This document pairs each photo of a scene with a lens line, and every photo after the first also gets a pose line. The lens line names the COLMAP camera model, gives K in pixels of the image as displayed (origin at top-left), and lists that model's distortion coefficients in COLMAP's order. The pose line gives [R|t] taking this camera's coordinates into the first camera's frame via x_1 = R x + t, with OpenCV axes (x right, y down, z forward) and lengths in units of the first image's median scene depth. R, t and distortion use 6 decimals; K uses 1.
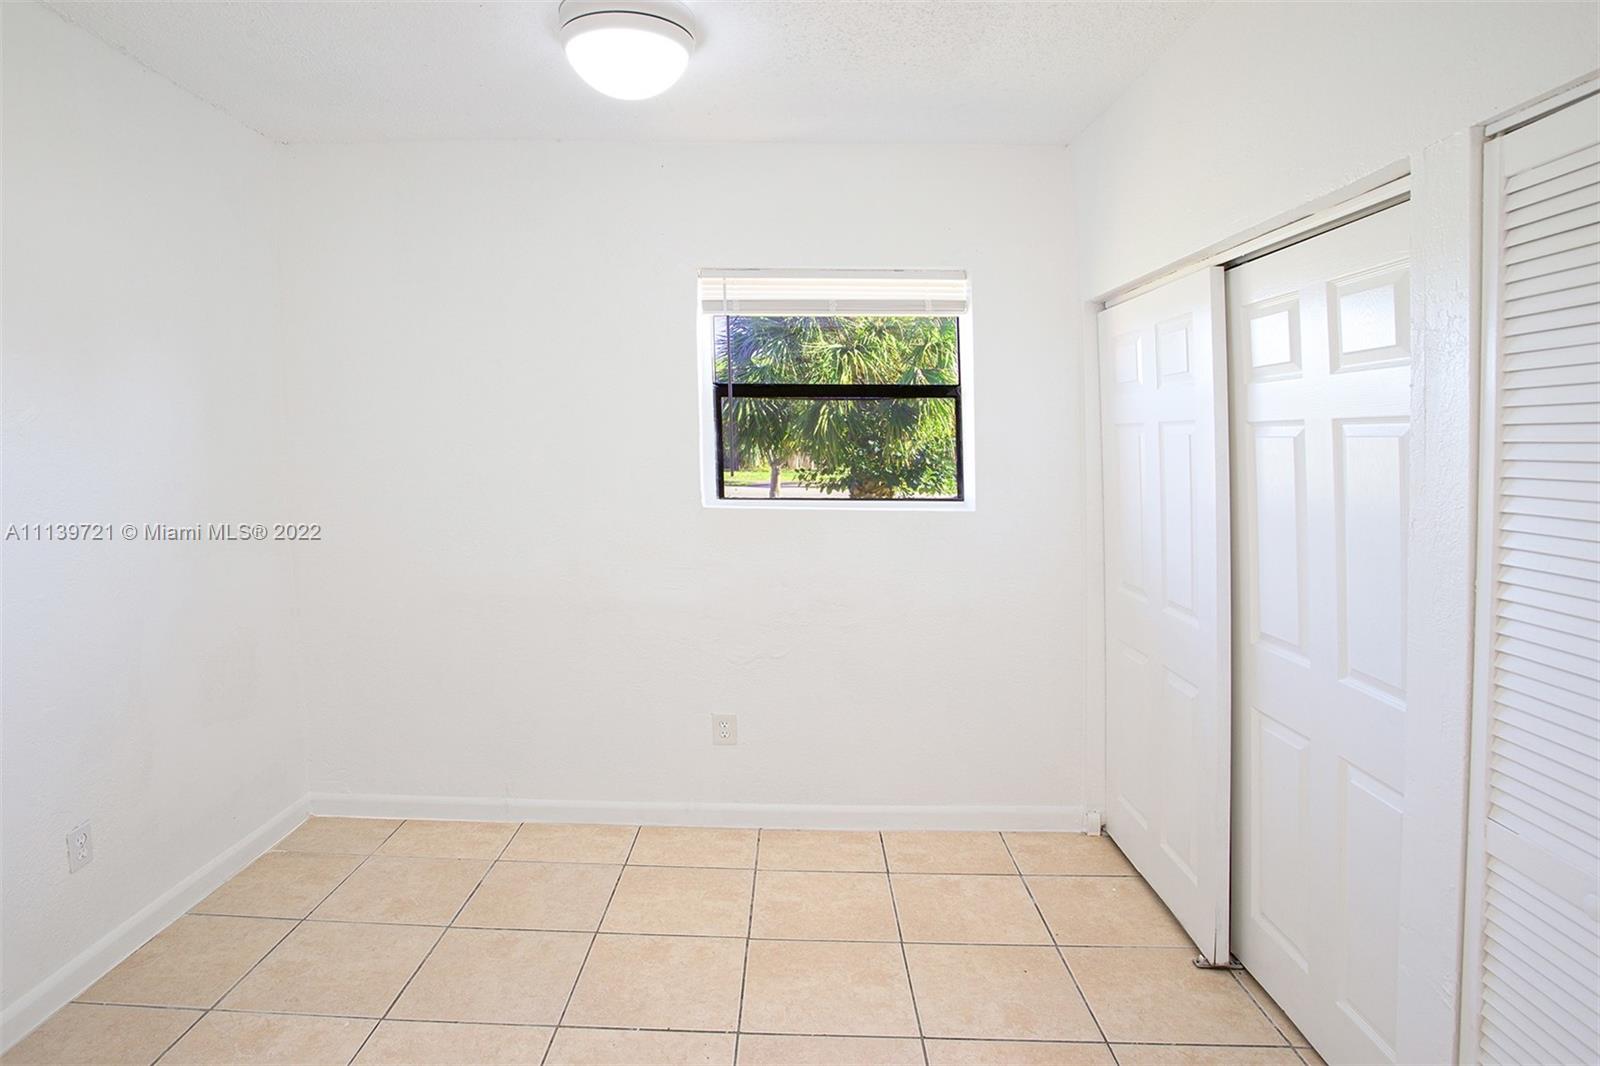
lens RADIAL K [[816.2, 0, 895.3], [0, 816.2, 531.1], [0, 0, 1]] dist [-0.058249, 0.024075]
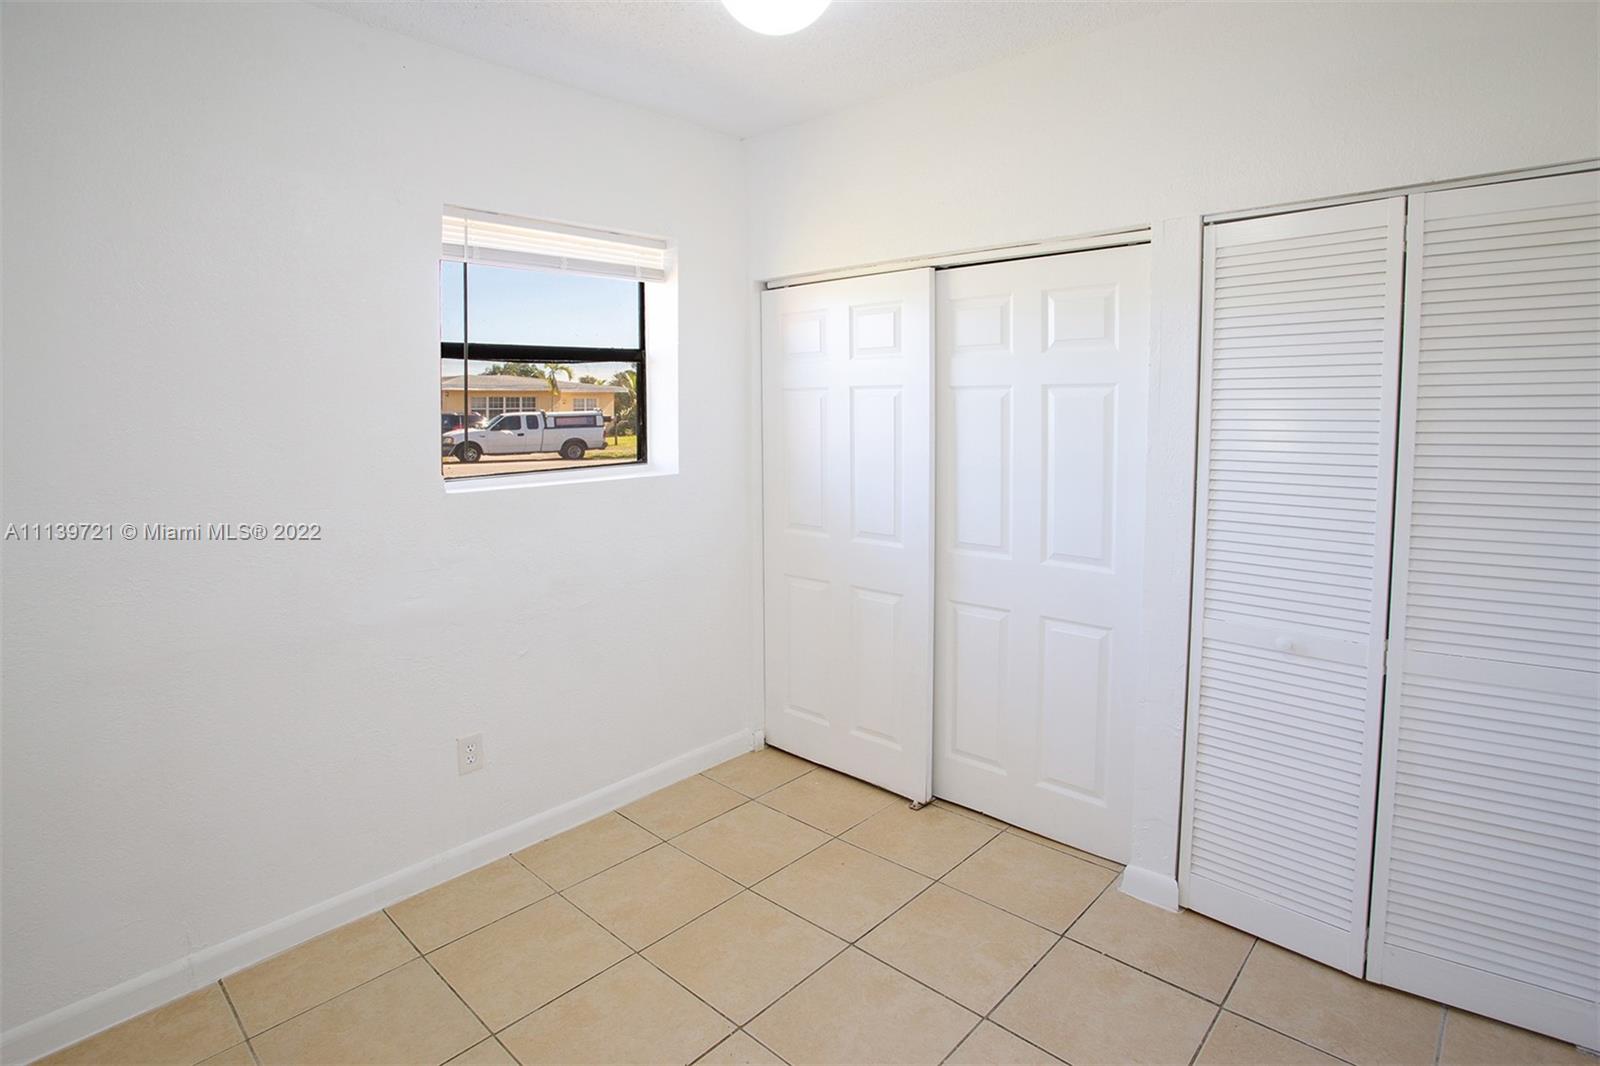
lens RADIAL K [[777.9, 0, 795.3], [0, 777.9, 489.1], [0, 0, 1]] dist [-0.058972, 0.022814]
pose [[0.731060, -0.094006, 0.675806, -0.508760], [0.092553, 0.994972, 0.038283, -0.031469], [-0.676007, 0.034560, 0.736084, 0.187965]]
